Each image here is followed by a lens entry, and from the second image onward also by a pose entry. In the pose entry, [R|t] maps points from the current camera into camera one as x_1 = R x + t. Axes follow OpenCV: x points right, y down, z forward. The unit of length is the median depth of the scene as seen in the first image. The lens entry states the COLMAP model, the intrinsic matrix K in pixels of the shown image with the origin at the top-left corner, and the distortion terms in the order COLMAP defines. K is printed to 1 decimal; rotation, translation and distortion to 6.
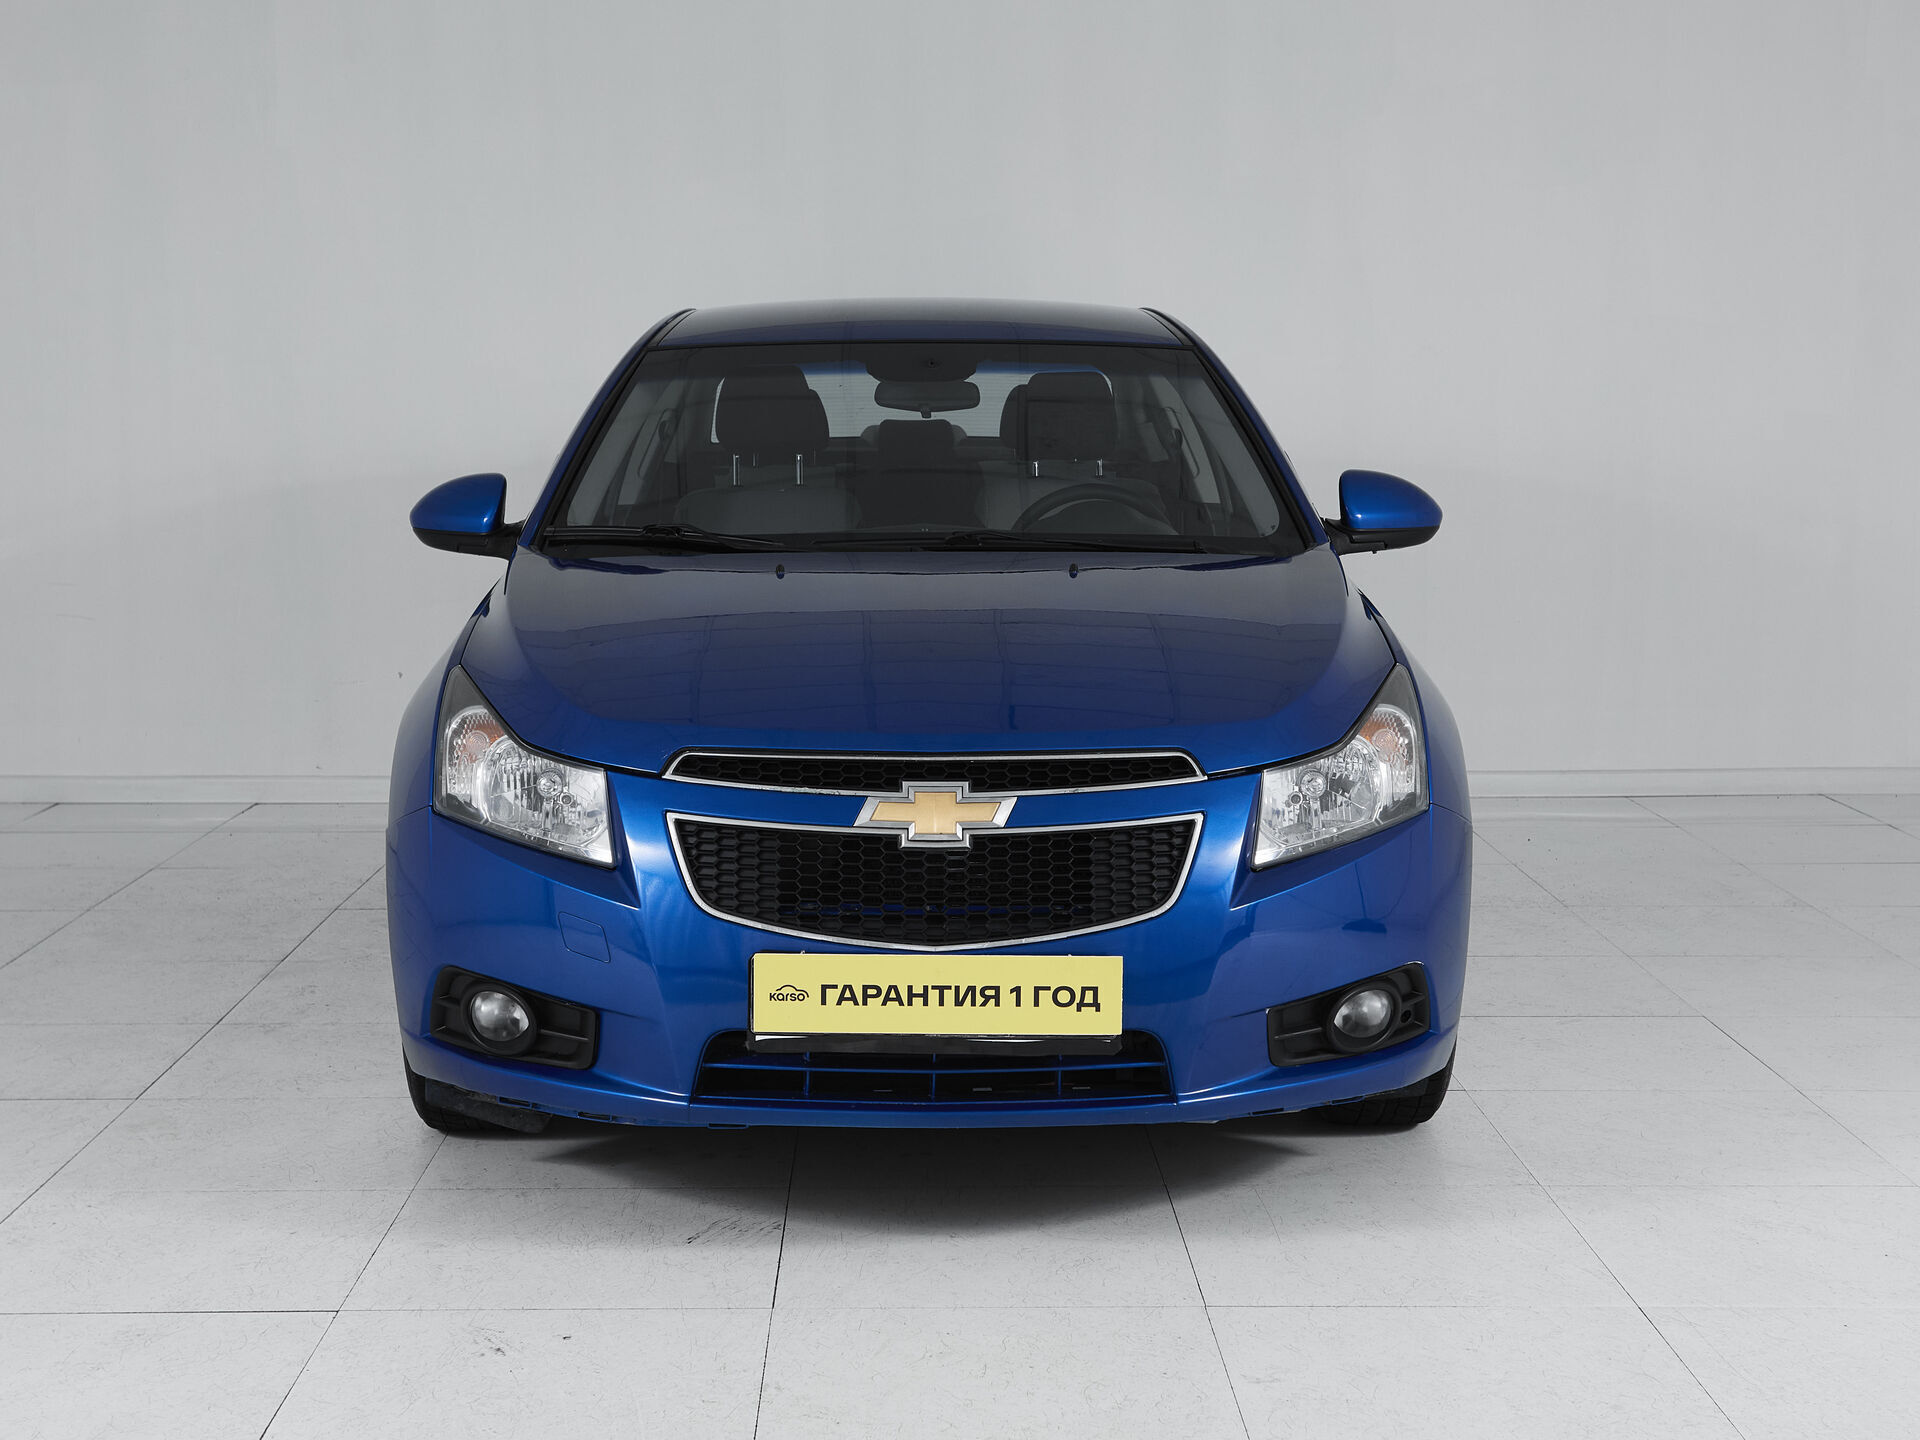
lens RADIAL K [[2878.5, 0, 995.9], [0, 2878.5, 718.3], [0, 0, 1]] dist [-0.001652, 0.087414]
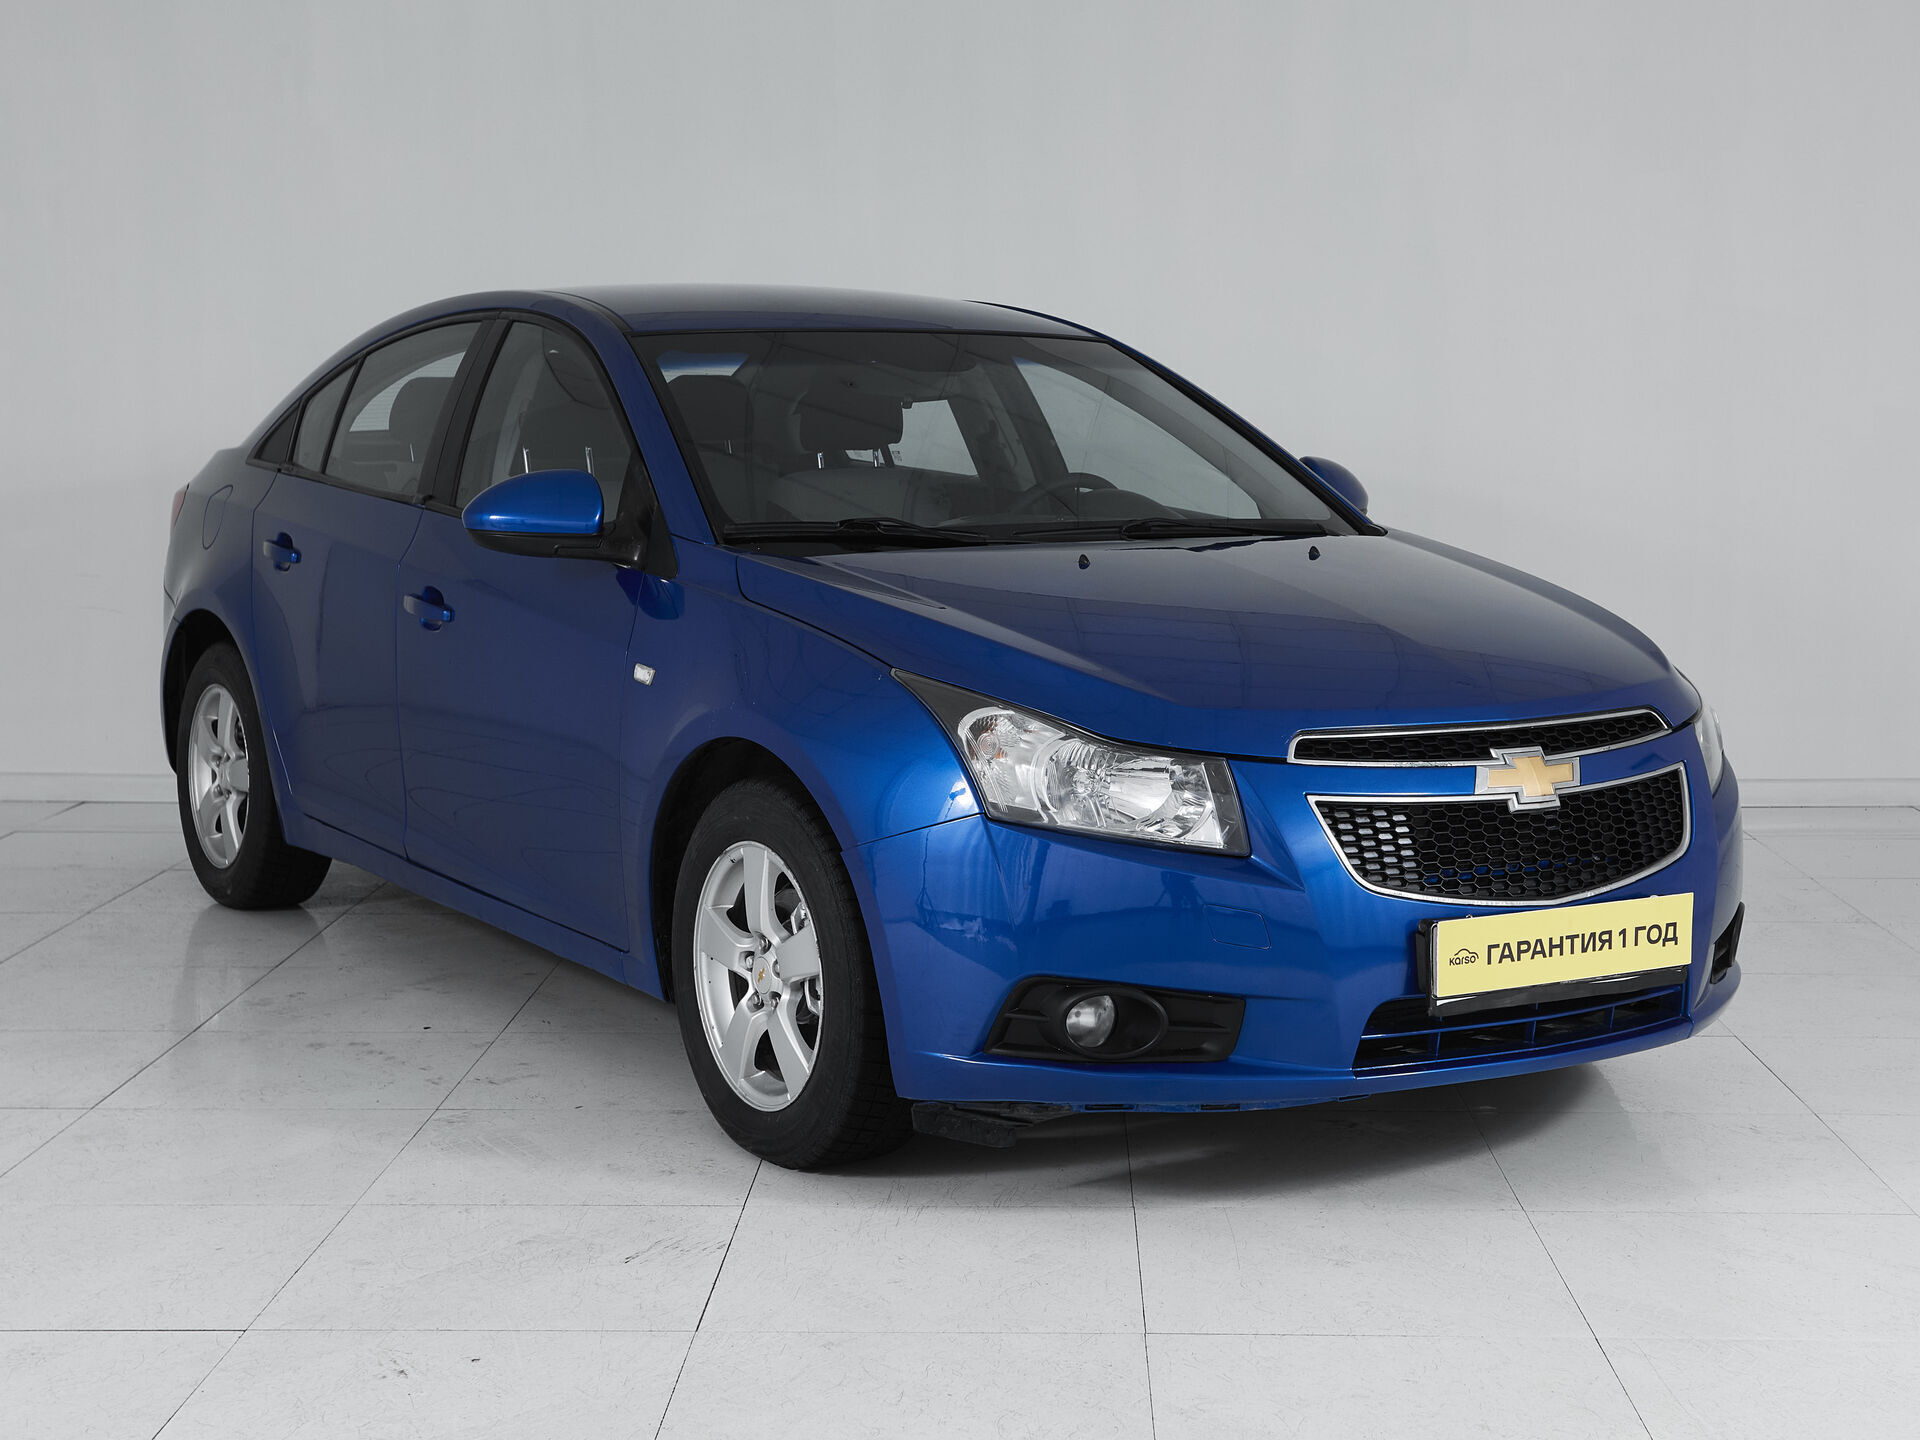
lens RADIAL K [[2878.5, 0, 995.9], [0, 2878.5, 718.3], [0, 0, 1]] dist [-0.001652, 0.087414]
pose [[0.848744, -0.058826, 0.525522, -0.754075], [0.056765, 0.998186, 0.020057, -0.021595], [-0.525748, 0.012807, 0.850544, 0.194549]]
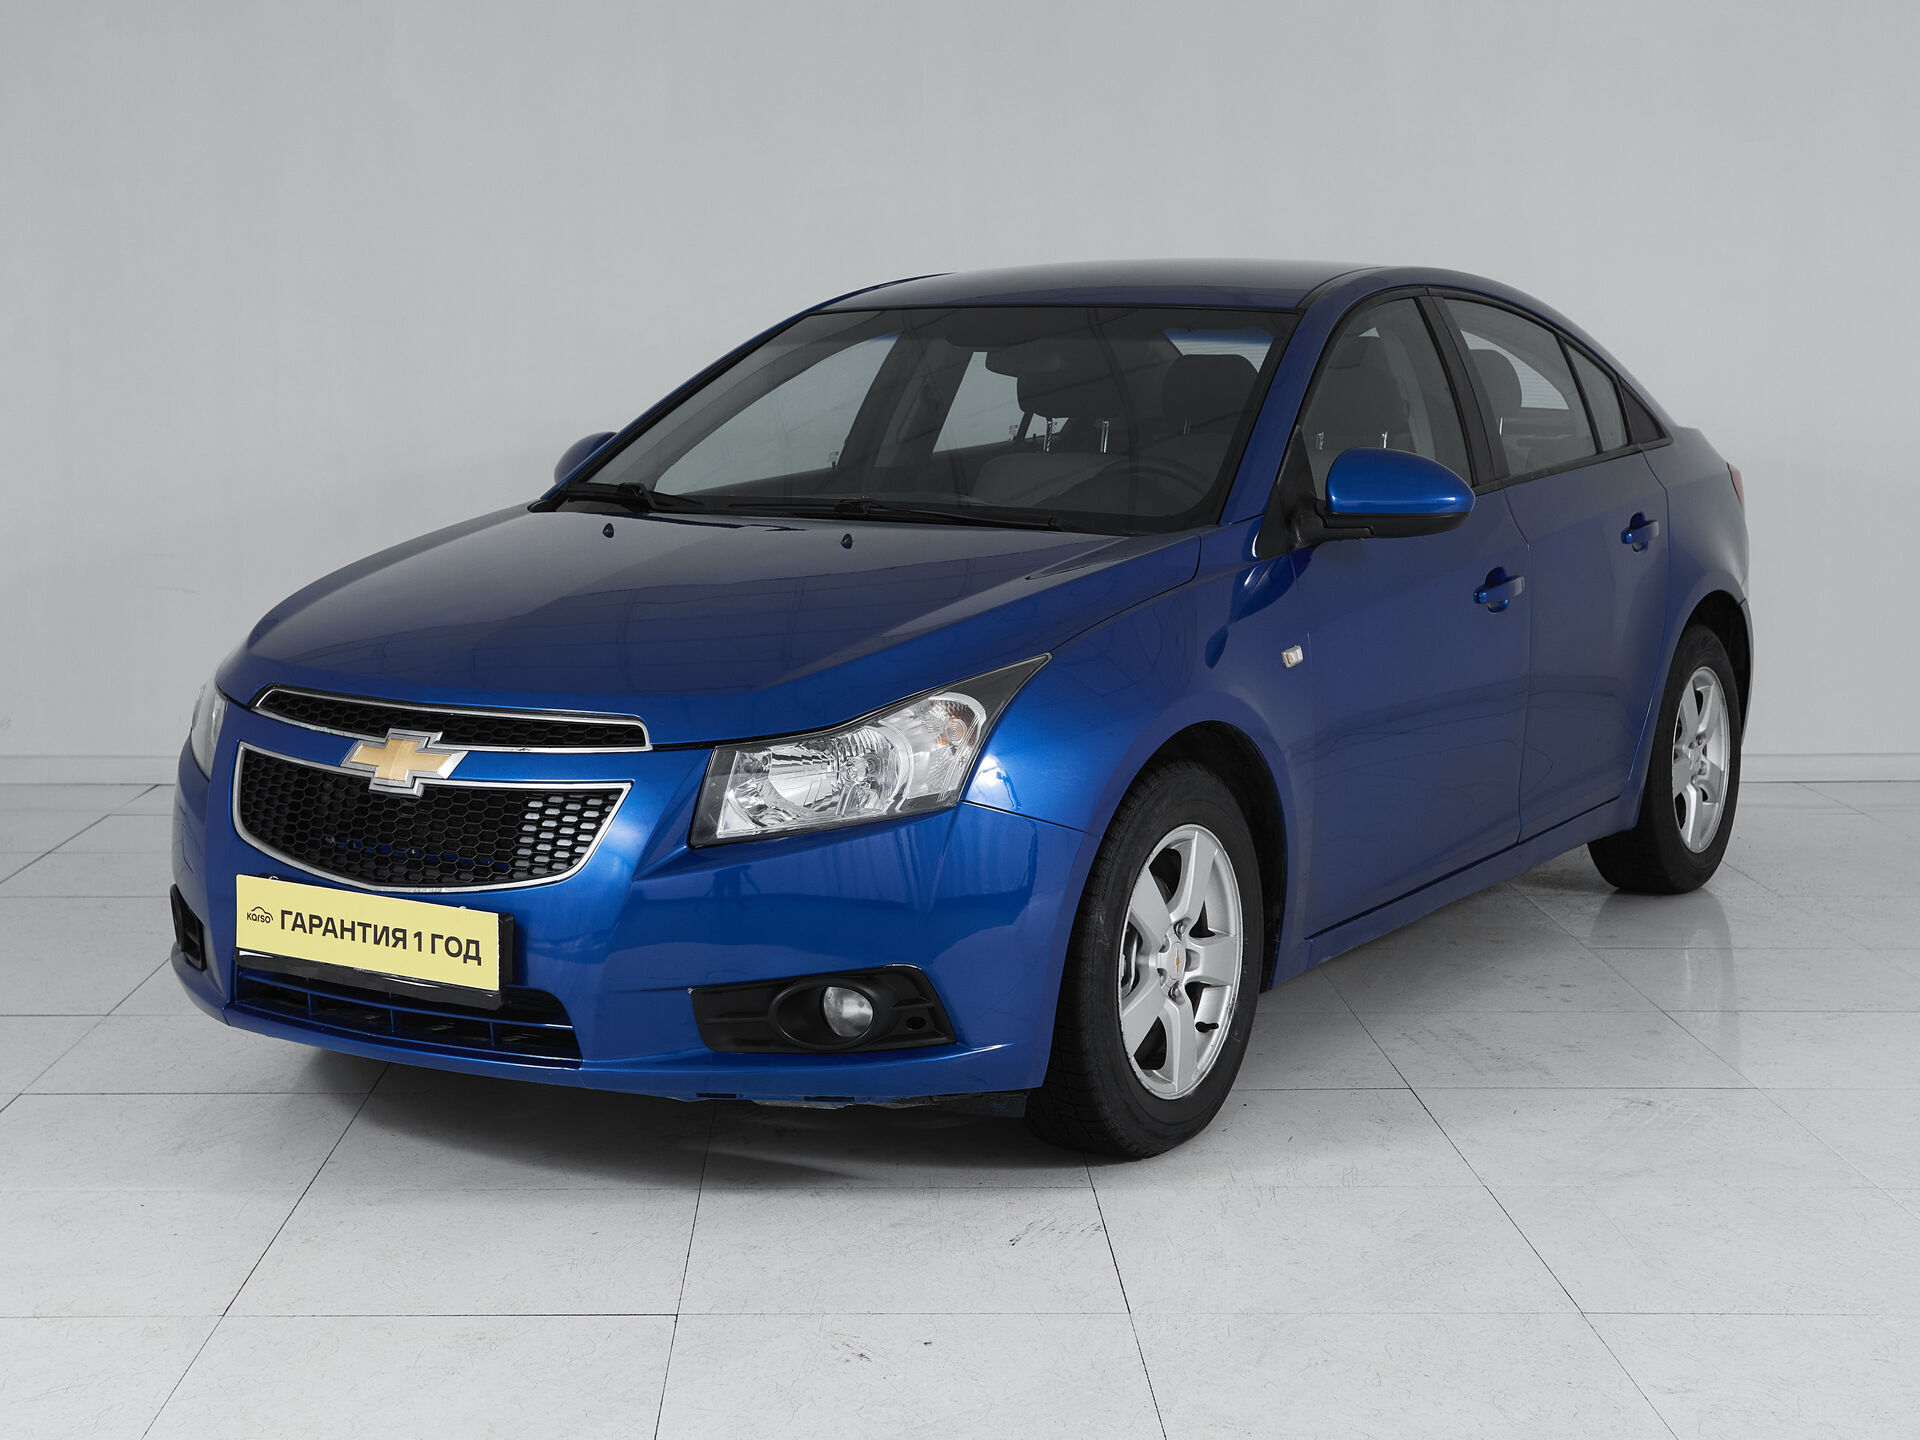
lens RADIAL K [[2878.5, 0, 995.9], [0, 2878.5, 718.3], [0, 0, 1]] dist [-0.001652, 0.087414]
pose [[0.853702, 0.073143, -0.515599, 0.705982], [-0.066822, 0.997288, 0.030835, -0.029114], [0.516456, 0.008129, 0.856275, 0.216213]]
